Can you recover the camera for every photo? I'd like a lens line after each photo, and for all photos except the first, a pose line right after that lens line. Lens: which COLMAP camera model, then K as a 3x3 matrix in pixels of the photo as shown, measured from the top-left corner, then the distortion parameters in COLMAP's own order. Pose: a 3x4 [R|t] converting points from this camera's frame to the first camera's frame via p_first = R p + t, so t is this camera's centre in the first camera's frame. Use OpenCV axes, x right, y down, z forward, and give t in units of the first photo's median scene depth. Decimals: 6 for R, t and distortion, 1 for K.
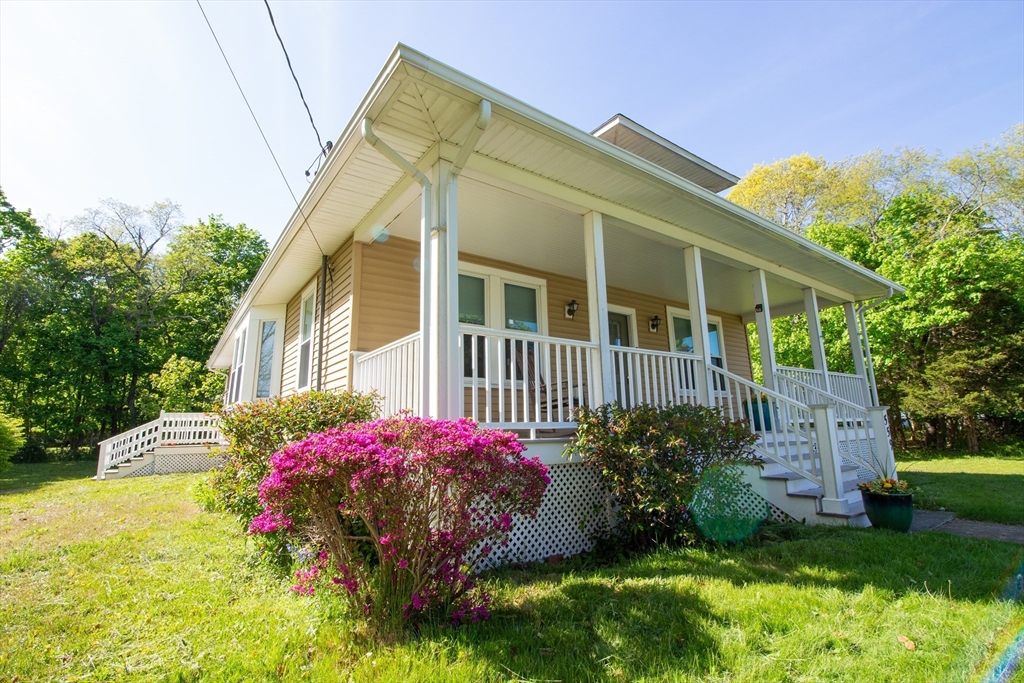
lens RADIAL K [[487.3, 0, 513.9], [0, 487.3, 333.3], [0, 0, 1]] dist [-0.004011, -0.001117]
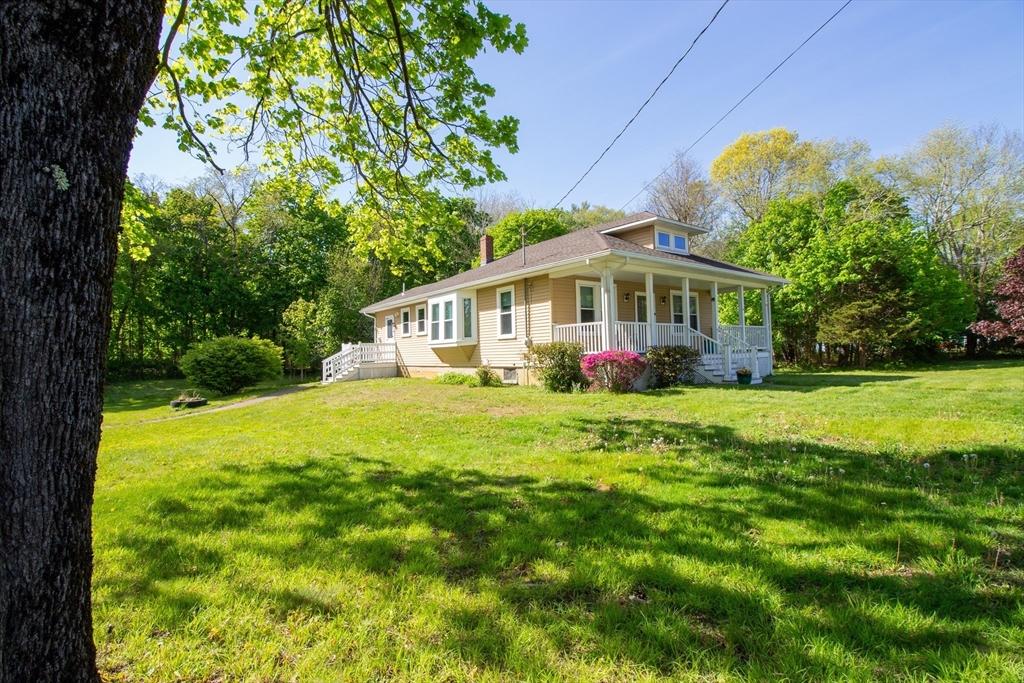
lens RADIAL K [[473.2, 0, 508.4], [0, 473.2, 335.7], [0, 0, 1]] dist [-0.000432, -0.014021]
pose [[0.999937, 0.003213, 0.010779, -0.193493], [-0.004910, 0.986890, 0.161322, -0.098099], [-0.010119, -0.161364, 0.986843, -0.487599]]
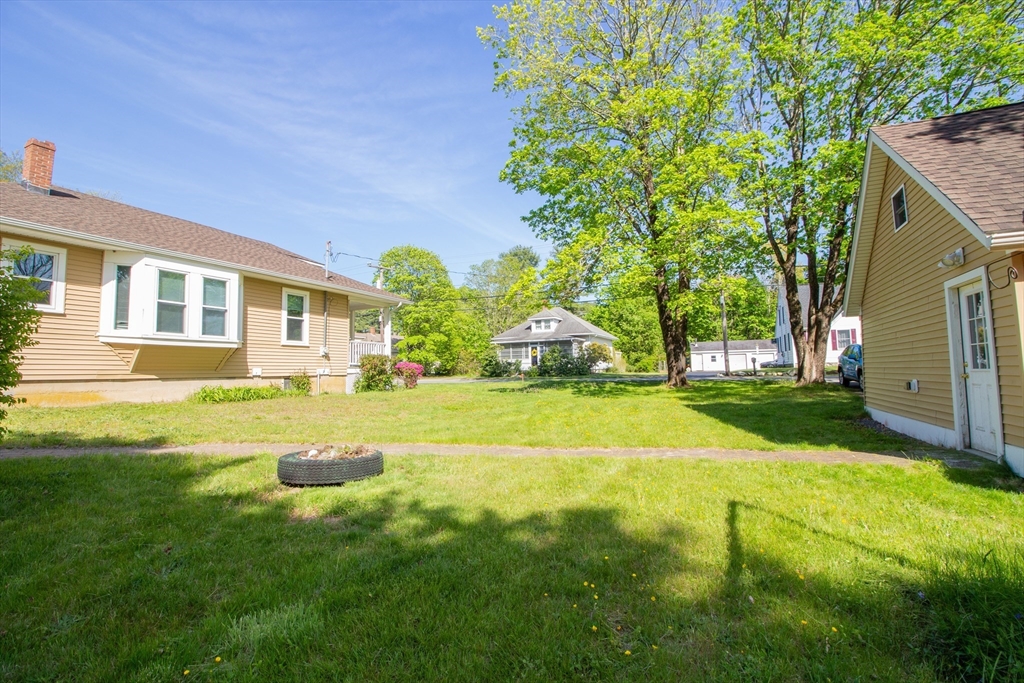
lens RADIAL K [[473.2, 0, 508.4], [0, 473.2, 335.7], [0, 0, 1]] dist [-0.000432, -0.014021]
pose [[-0.474422, 0.091611, 0.875518, -1.121605], [-0.159787, 0.969087, -0.187987, 0.138717], [-0.865674, -0.229081, -0.445118, 0.475697]]
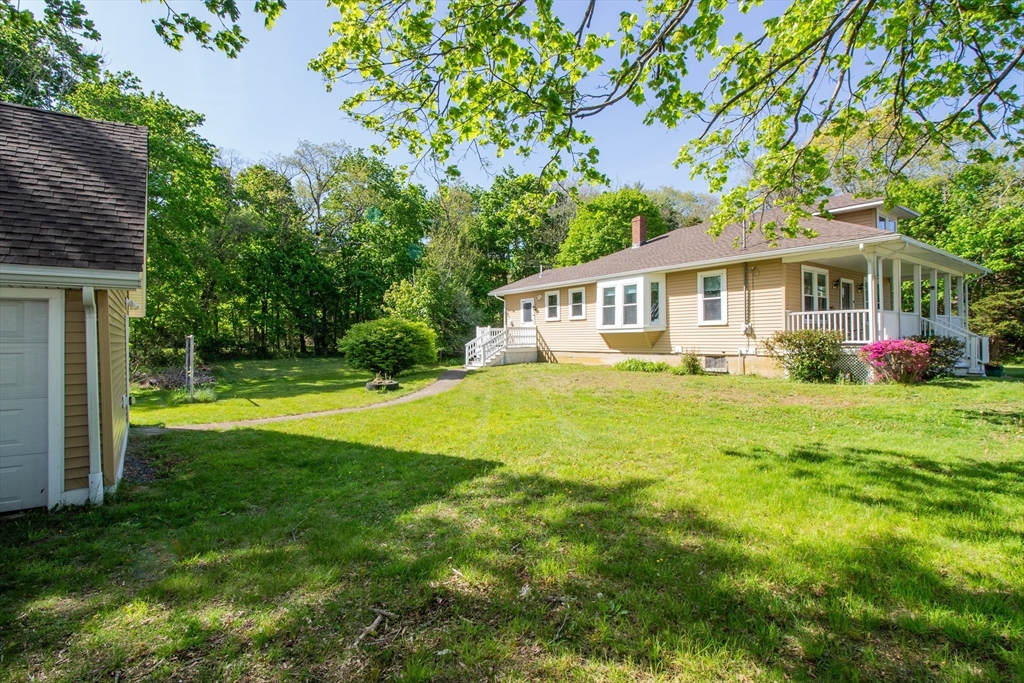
lens RADIAL K [[487.3, 0, 513.9], [0, 487.3, 333.3], [0, 0, 1]] dist [-0.004011, -0.001117]
pose [[0.999794, 0.020089, -0.002822, -0.557105], [-0.019198, 0.981927, 0.188283, -0.093032], [0.006553, -0.188190, 0.982111, -0.478797]]
